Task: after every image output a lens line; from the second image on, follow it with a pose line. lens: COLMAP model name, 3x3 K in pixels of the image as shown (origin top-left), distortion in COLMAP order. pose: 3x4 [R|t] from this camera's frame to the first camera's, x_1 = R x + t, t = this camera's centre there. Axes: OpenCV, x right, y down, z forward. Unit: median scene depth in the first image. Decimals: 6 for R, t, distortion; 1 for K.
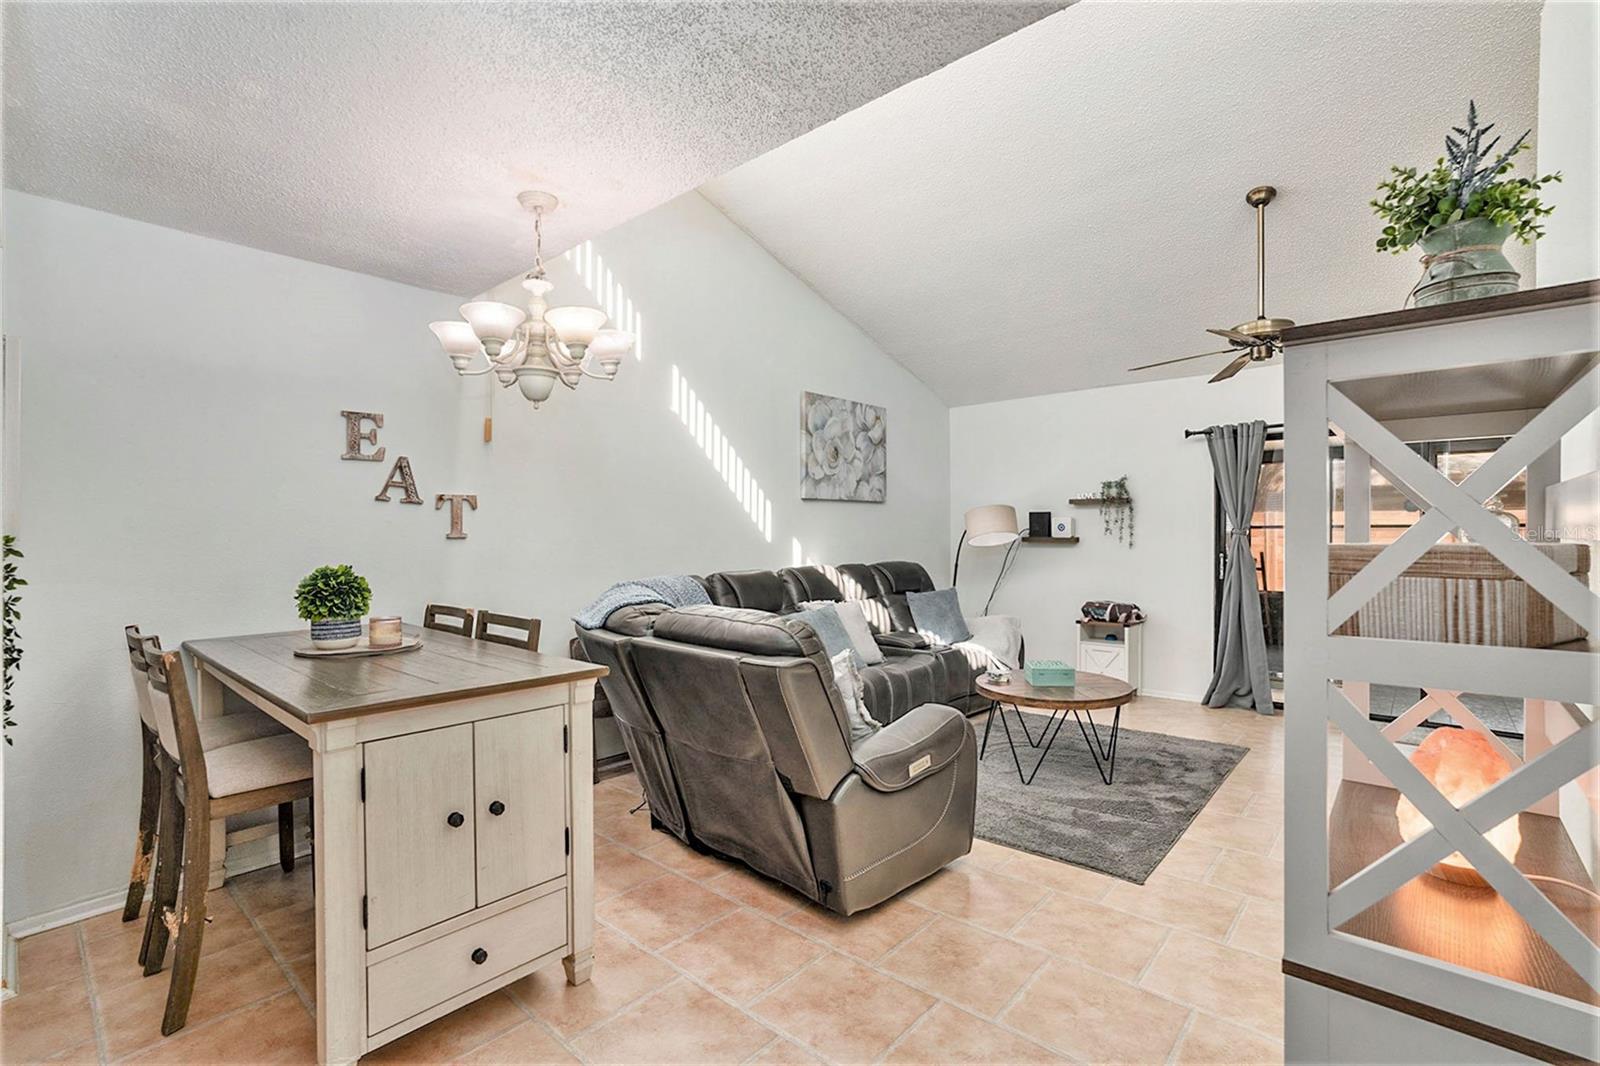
lens RADIAL K [[733.1, 0, 802.8], [0, 733.1, 553.6], [0, 0, 1]] dist [-0.048646, 0.019224]
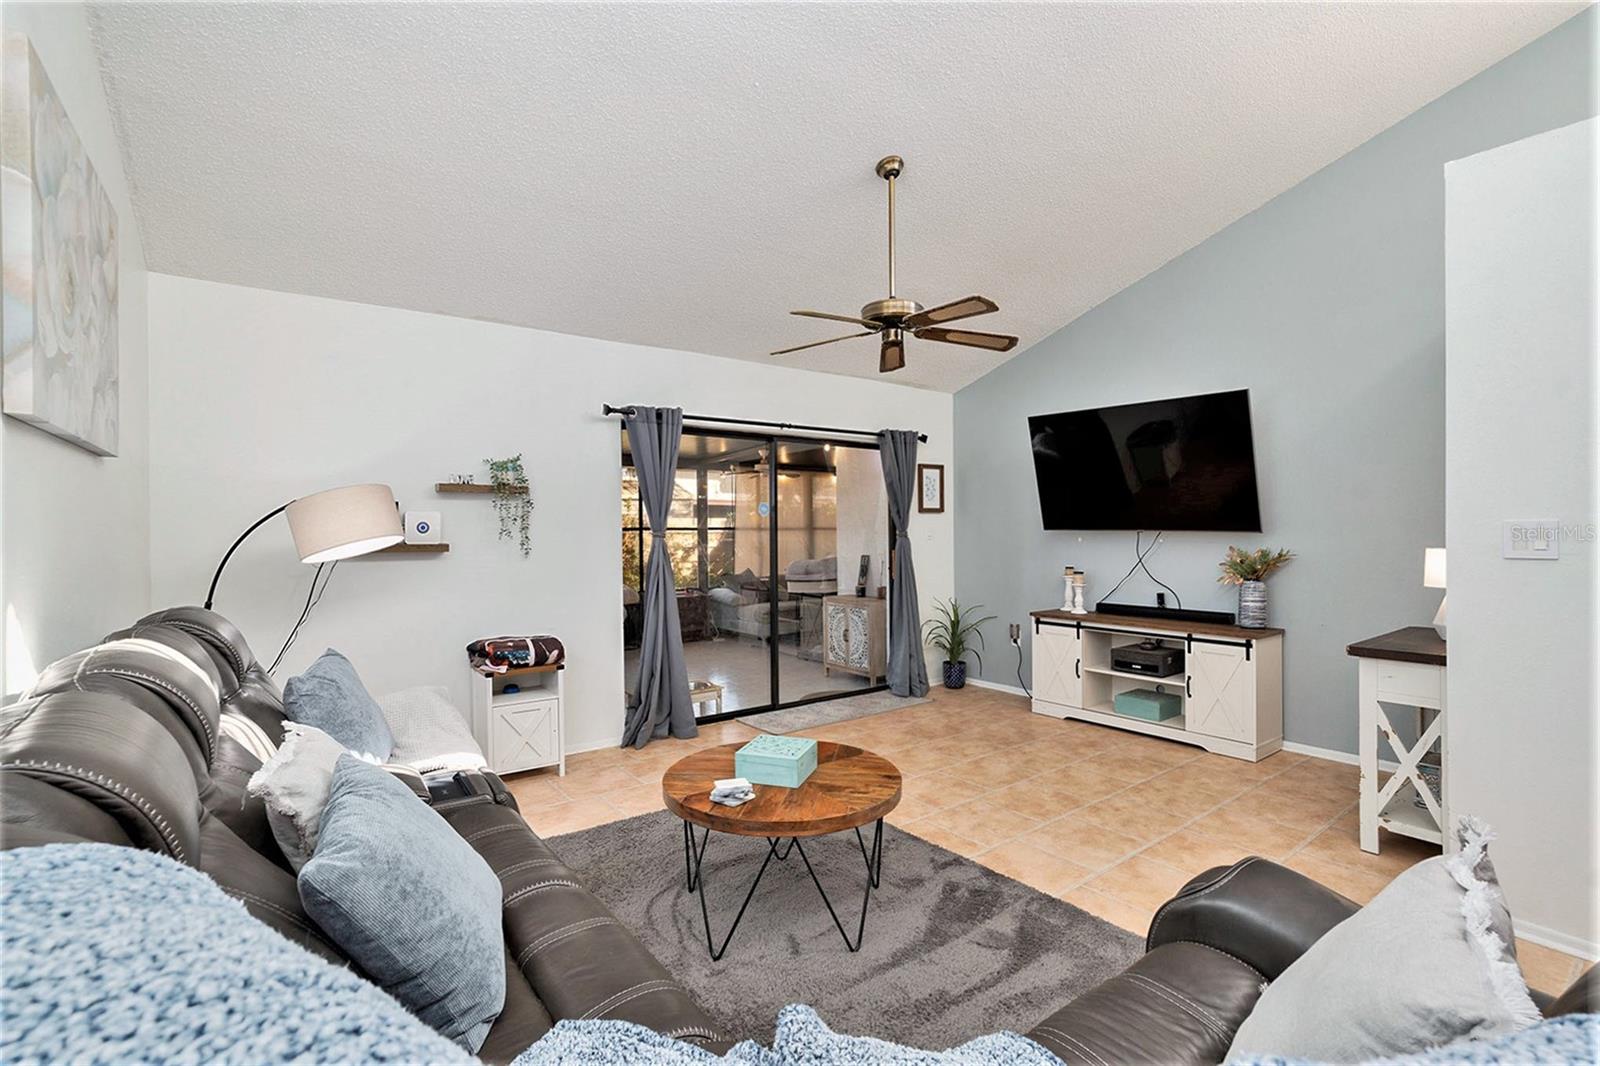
lens RADIAL K [[739.2, 0, 800.0], [0, 739.2, 533.0], [0, 0, 1]] dist [0.001165, 0.000353]
pose [[0.214521, 0.002096, 0.976717, -0.222100], [0.032173, 0.999440, -0.009211, -0.018504], [-0.976189, 0.033400, 0.214333, 0.664142]]
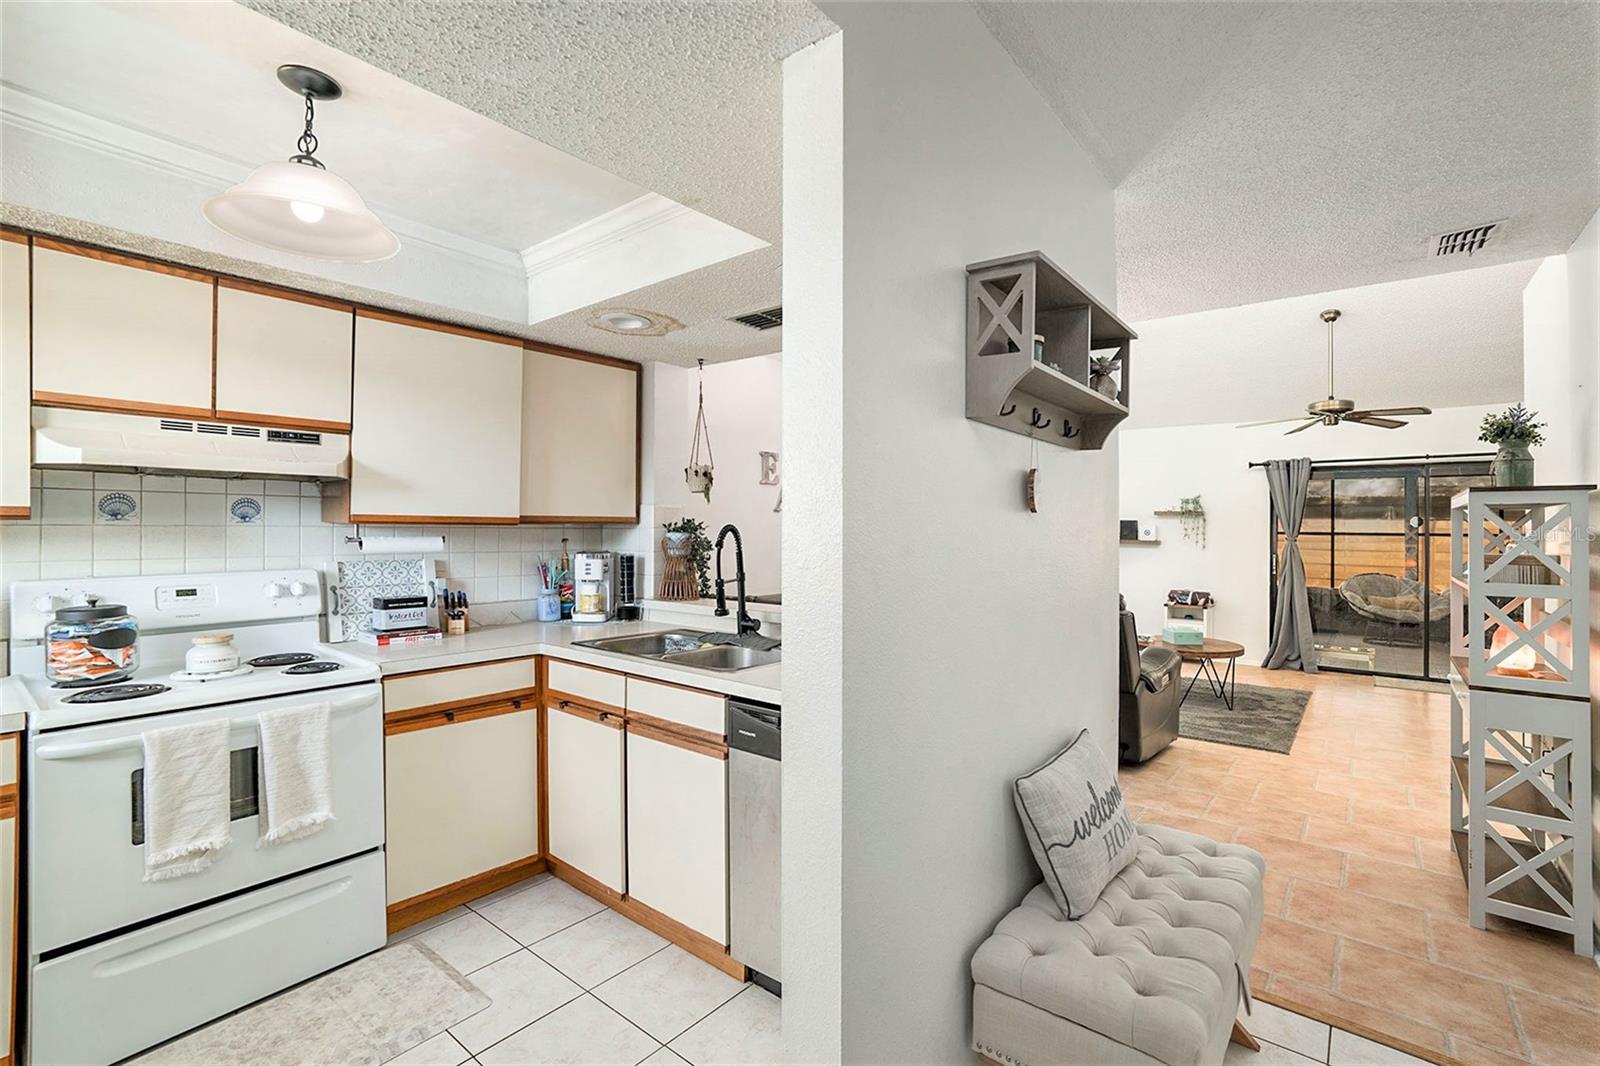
lens RADIAL K [[729.0, 0, 801.1], [0, 729.0, 535.7], [0, 0, 1]] dist [-0.048788, 0.019174]
pose [[0.999196, 0.015053, 0.037158, -0.369171], [-0.014396, 0.999736, -0.017880, 0.001221], [-0.037417, 0.017331, 0.999149, -0.312161]]
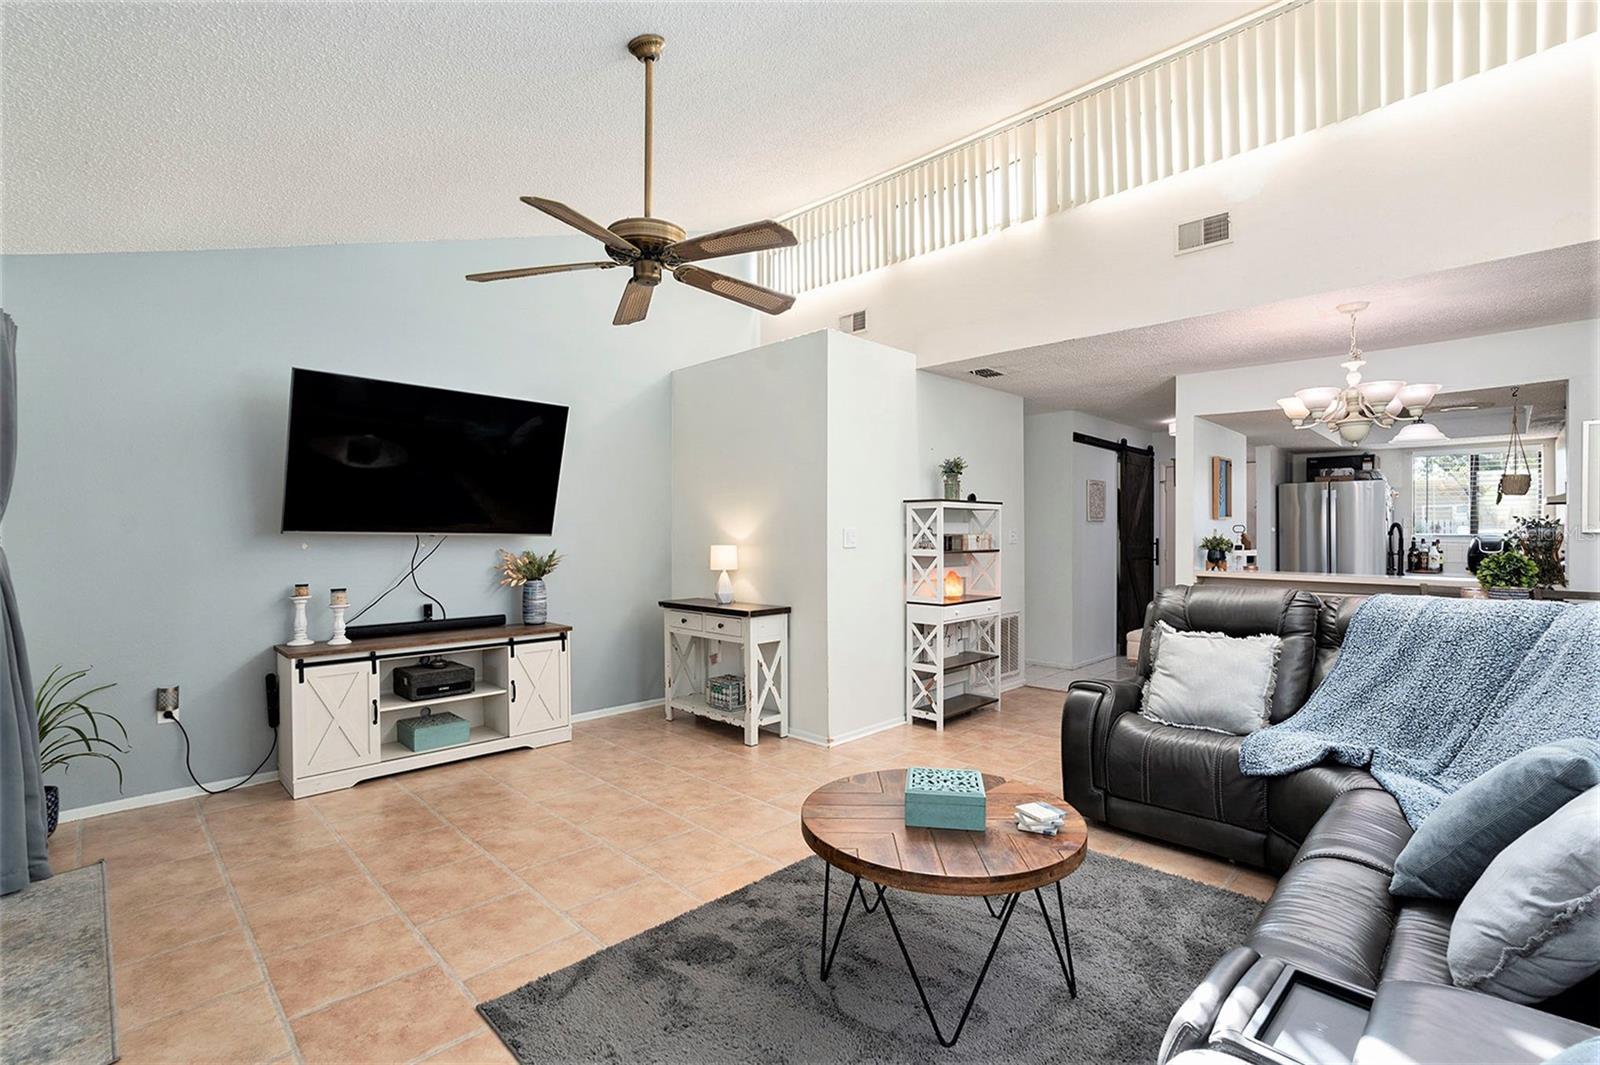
lens RADIAL K [[739.2, 0, 800.0], [0, 739.2, 532.5], [0, 0, 1]] dist [0.001165, 0.000353]
pose [[-0.996598, 0.007671, 0.082064, 0.301987], [0.009935, 0.999580, 0.027219, -0.035427], [-0.081821, 0.027941, -0.996255, 1.213677]]
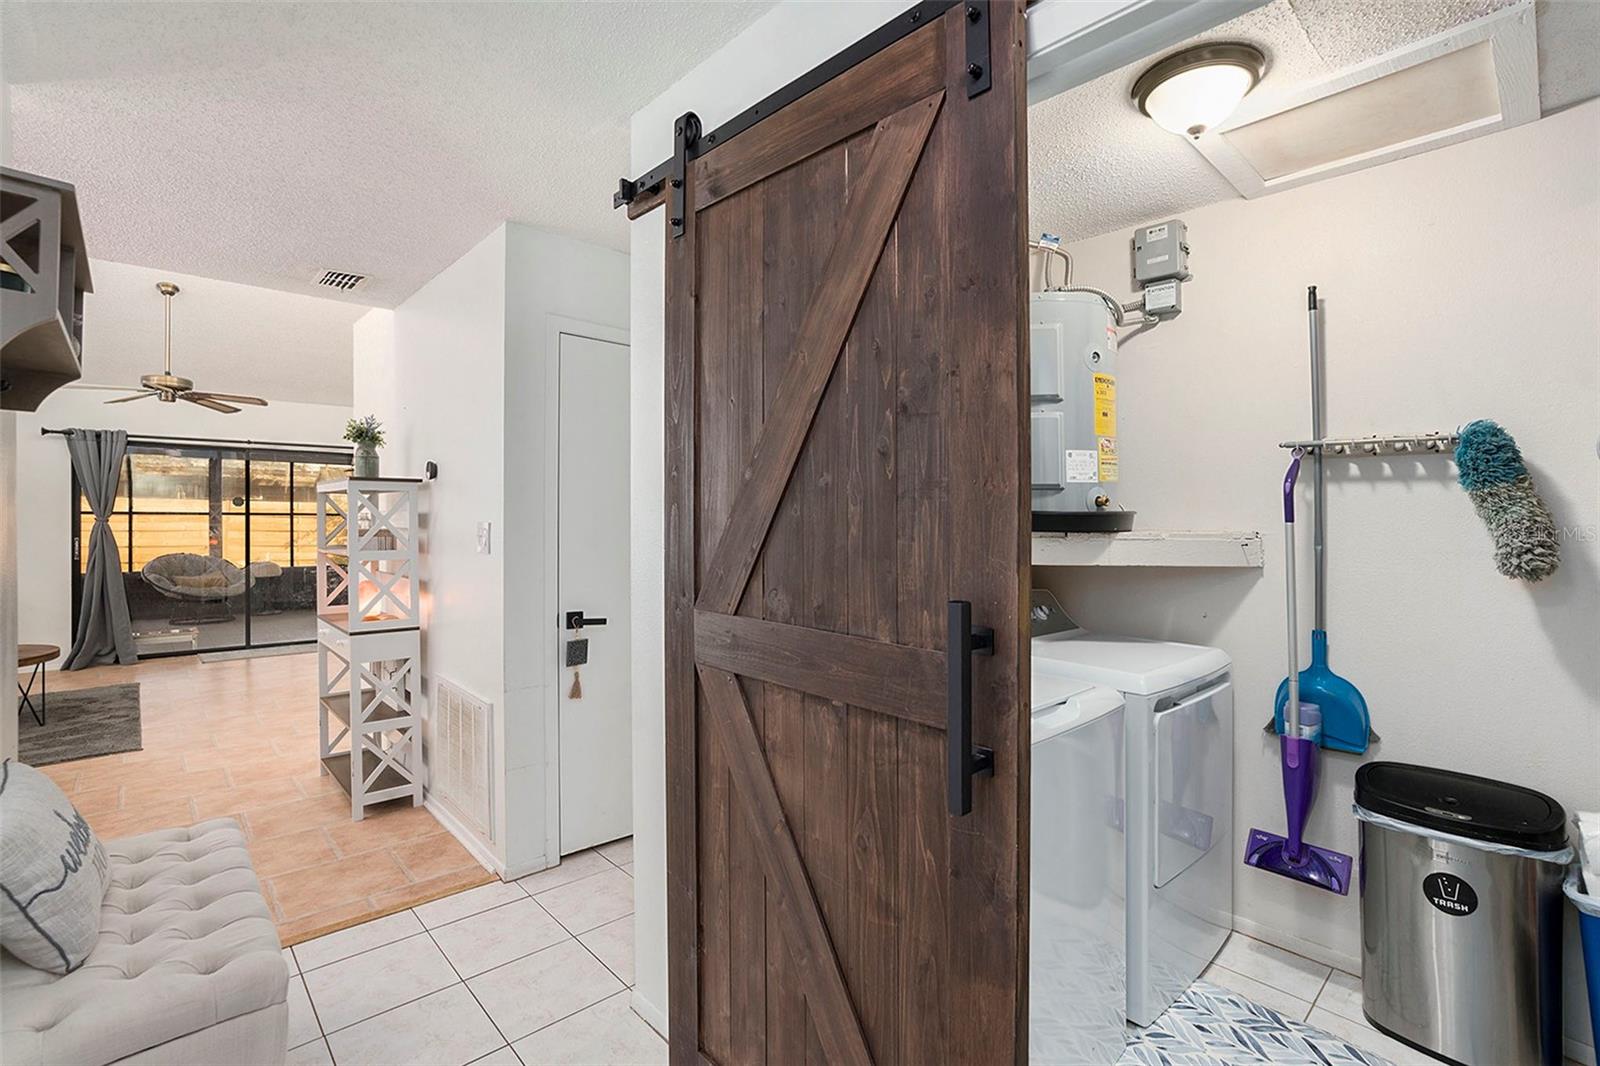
lens RADIAL K [[717.3, 0, 802.1], [0, 717.3, 508.3], [0, 0, 1]] dist [0.000651, 0.000293]
pose [[0.107055, 0.019706, 0.994058, -0.474616], [0.020072, 0.999557, -0.021976, 0.001738], [-0.994050, 0.022306, 0.106612, -0.302486]]
